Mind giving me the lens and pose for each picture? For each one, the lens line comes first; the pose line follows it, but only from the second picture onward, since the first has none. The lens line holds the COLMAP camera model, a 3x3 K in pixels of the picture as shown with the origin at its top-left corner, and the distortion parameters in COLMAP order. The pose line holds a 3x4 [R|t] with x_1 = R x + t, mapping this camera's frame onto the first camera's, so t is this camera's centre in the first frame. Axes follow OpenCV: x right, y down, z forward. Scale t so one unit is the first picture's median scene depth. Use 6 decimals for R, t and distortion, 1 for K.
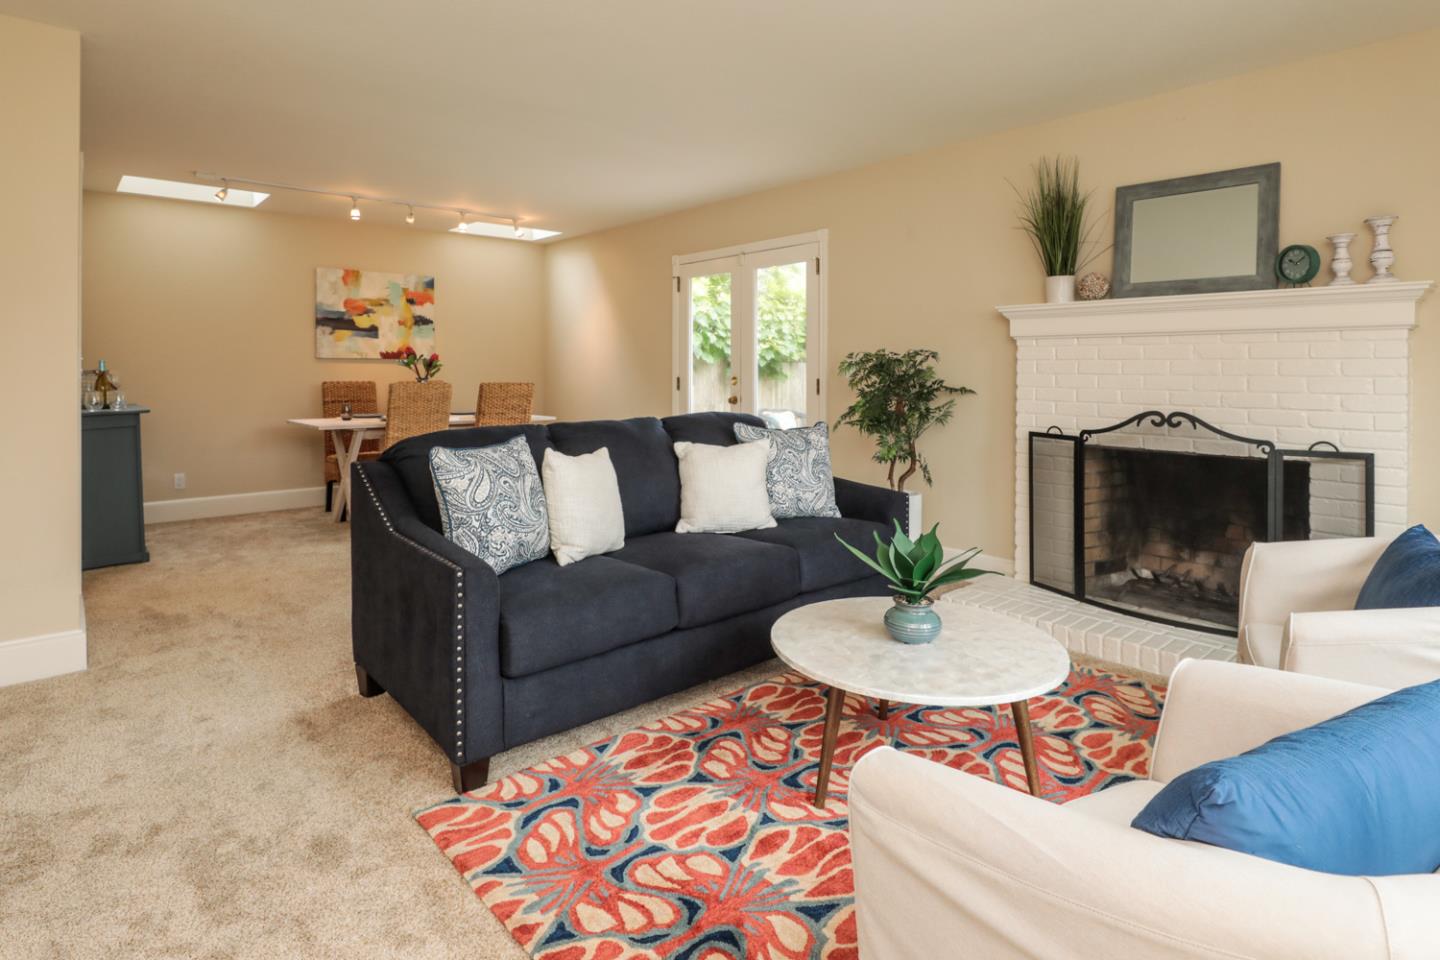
lens RADIAL K [[788.4, 0, 711.3], [0, 788.4, 365.0], [0, 0, 1]] dist [0.003399, 0.001953]
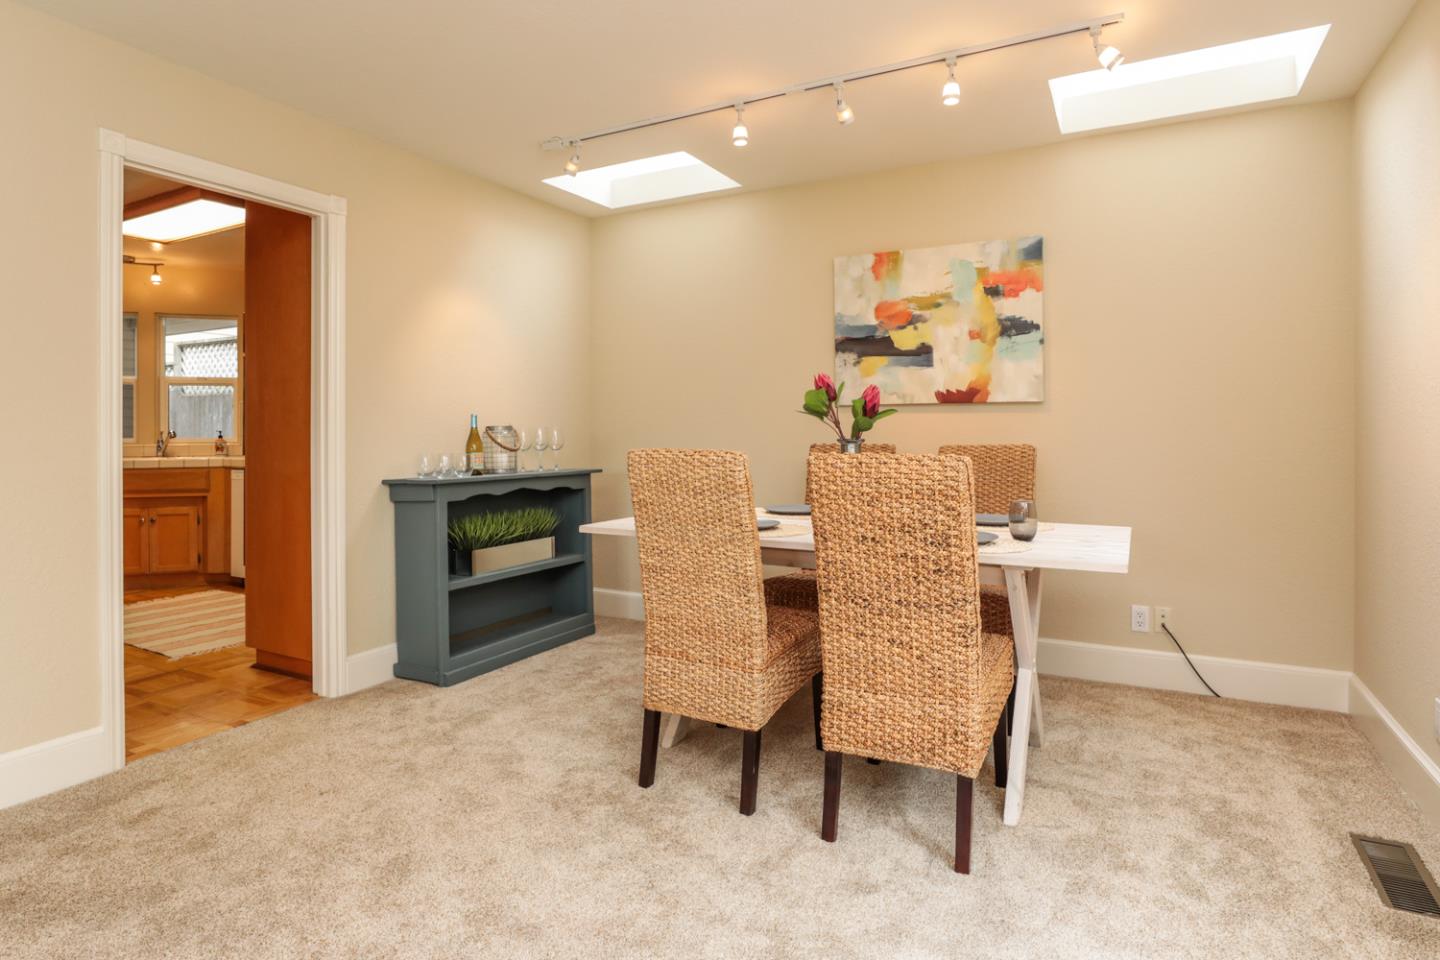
lens RADIAL K [[788.4, 0, 723.4], [0, 788.4, 427.6], [0, 0, 1]] dist [0.003399, 0.001953]
pose [[0.370547, -0.003851, -0.928806, 0.037384], [0.008953, 0.999960, -0.000574, 0.007974], [0.928770, -0.008103, 0.370567, 0.676507]]
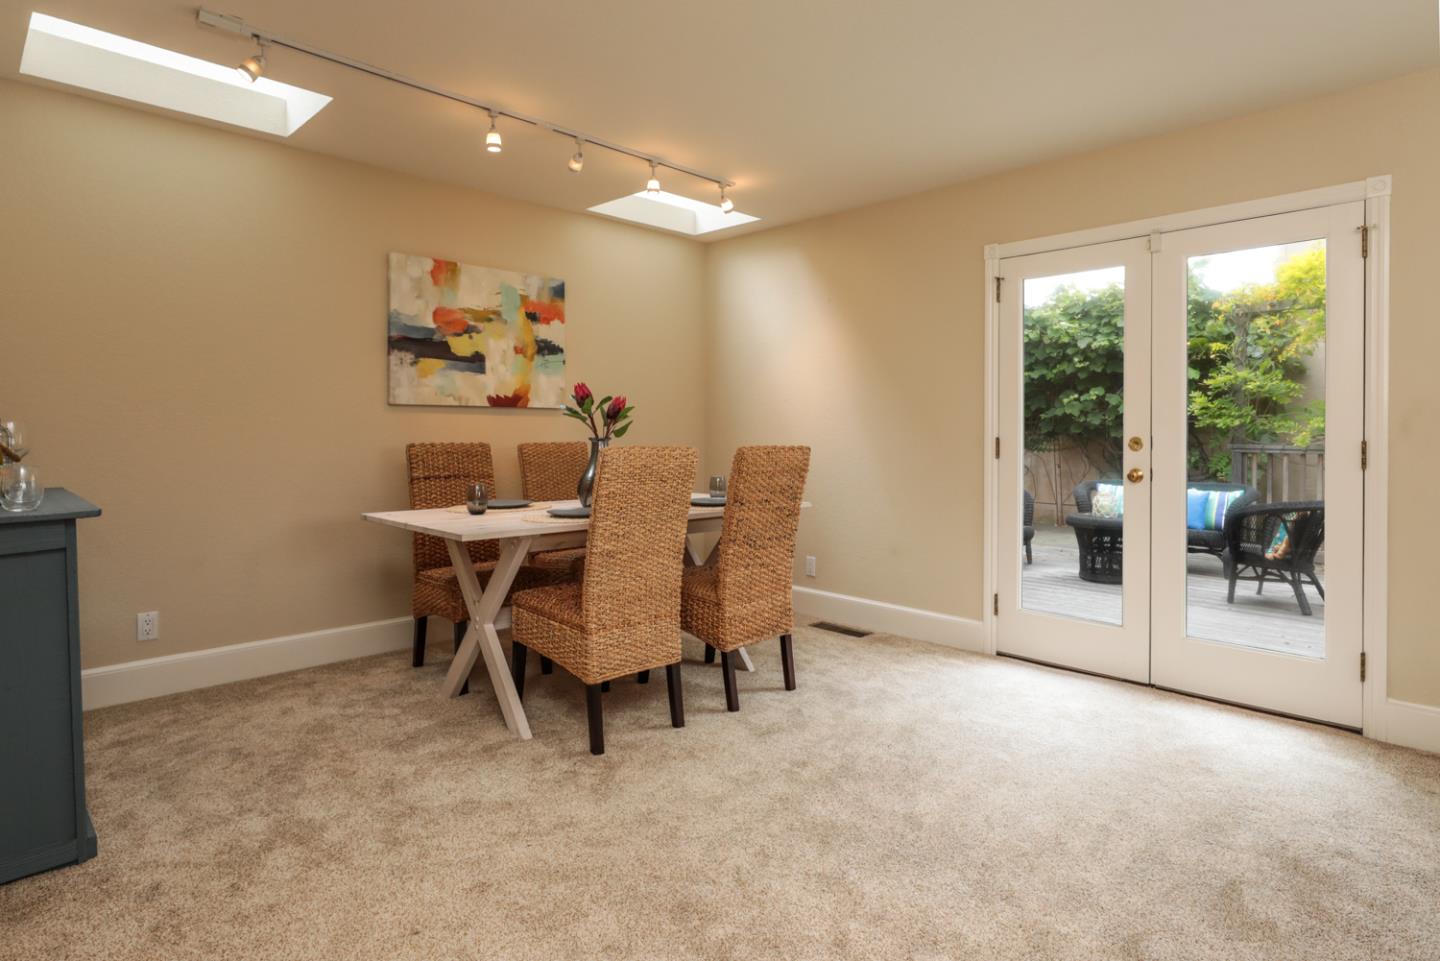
lens RADIAL K [[788.4, 0, 766.1], [0, 788.4, 426.2], [0, 0, 1]] dist [0.003399, 0.001953]
pose [[0.994709, 0.003486, 0.102671, -0.272648], [-0.003658, 0.999992, 0.001479, 0.005880], [-0.102665, -0.001847, 0.994714, 0.369154]]
